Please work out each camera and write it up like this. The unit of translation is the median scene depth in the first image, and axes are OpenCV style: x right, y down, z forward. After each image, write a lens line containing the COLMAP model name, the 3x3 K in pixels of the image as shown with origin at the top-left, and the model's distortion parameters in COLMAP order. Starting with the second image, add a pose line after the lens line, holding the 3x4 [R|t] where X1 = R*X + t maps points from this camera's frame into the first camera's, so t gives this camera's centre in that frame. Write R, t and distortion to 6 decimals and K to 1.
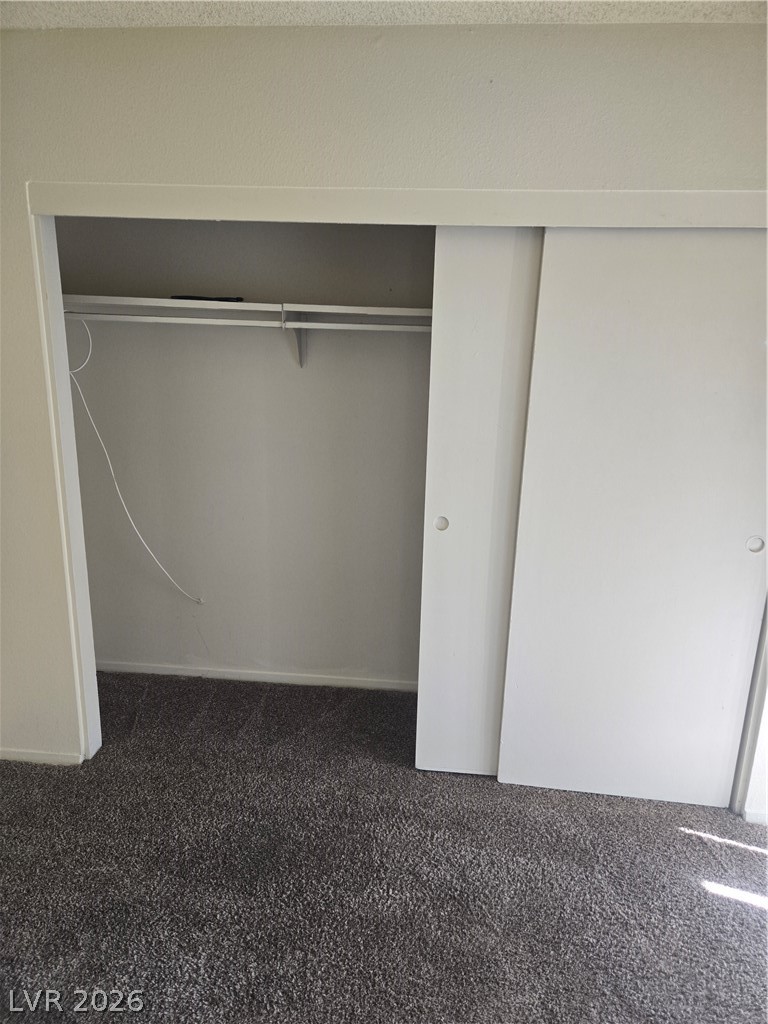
lens RADIAL K [[692.8, 0, 391.2], [0, 692.8, 515.9], [0, 0, 1]] dist [0.070830, -0.063073]
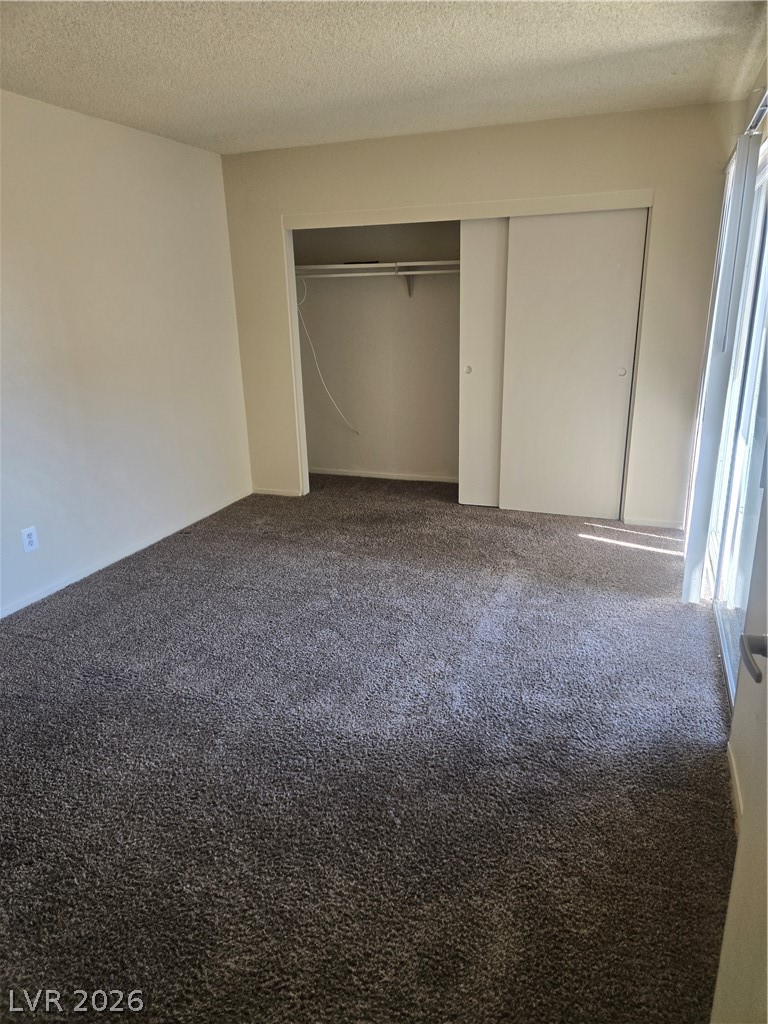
lens RADIAL K [[692.8, 0, 379.6], [0, 692.8, 512.2], [0, 0, 1]] dist [0.070830, -0.063073]
pose [[0.959379, 0.032487, -0.280243, 0.404349], [-0.016906, 0.998183, 0.057839, 0.308793], [0.281613, -0.050752, 0.958185, -1.012631]]
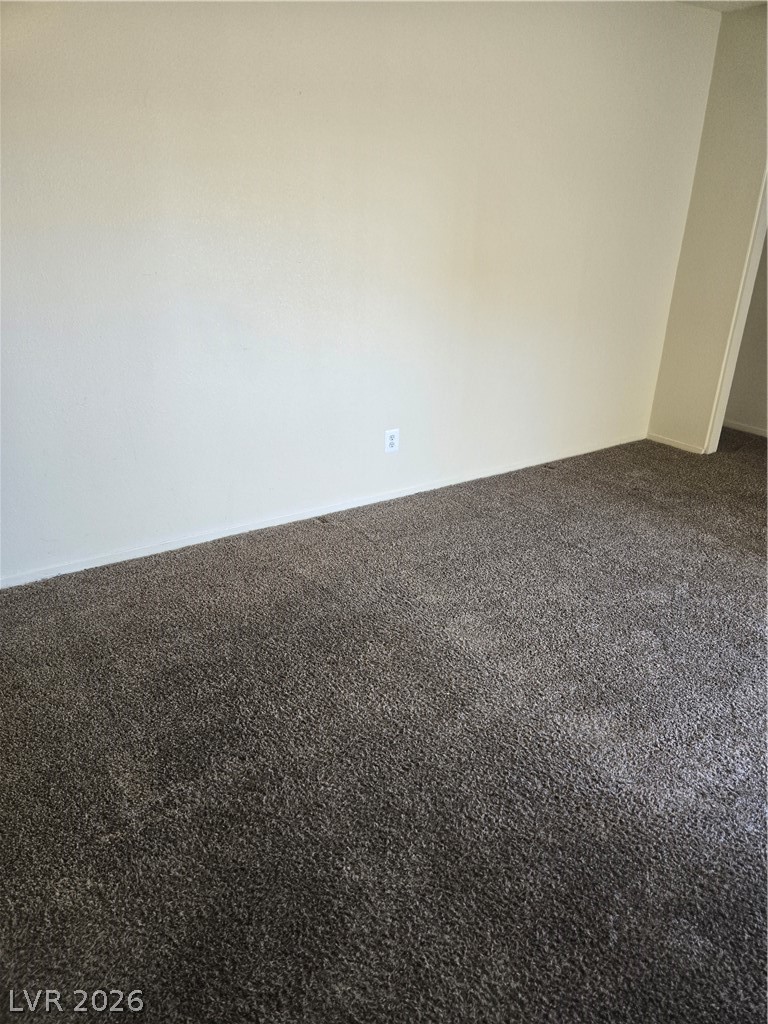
lens RADIAL K [[692.8, 0, 379.6], [0, 692.8, 508.8], [0, 0, 1]] dist [0.070830, -0.063073]
pose [[0.609426, 0.291774, -0.737202, 0.422672], [-0.186734, 0.956487, 0.224196, 0.270375], [0.770539, 0.001030, 0.637392, -0.772235]]
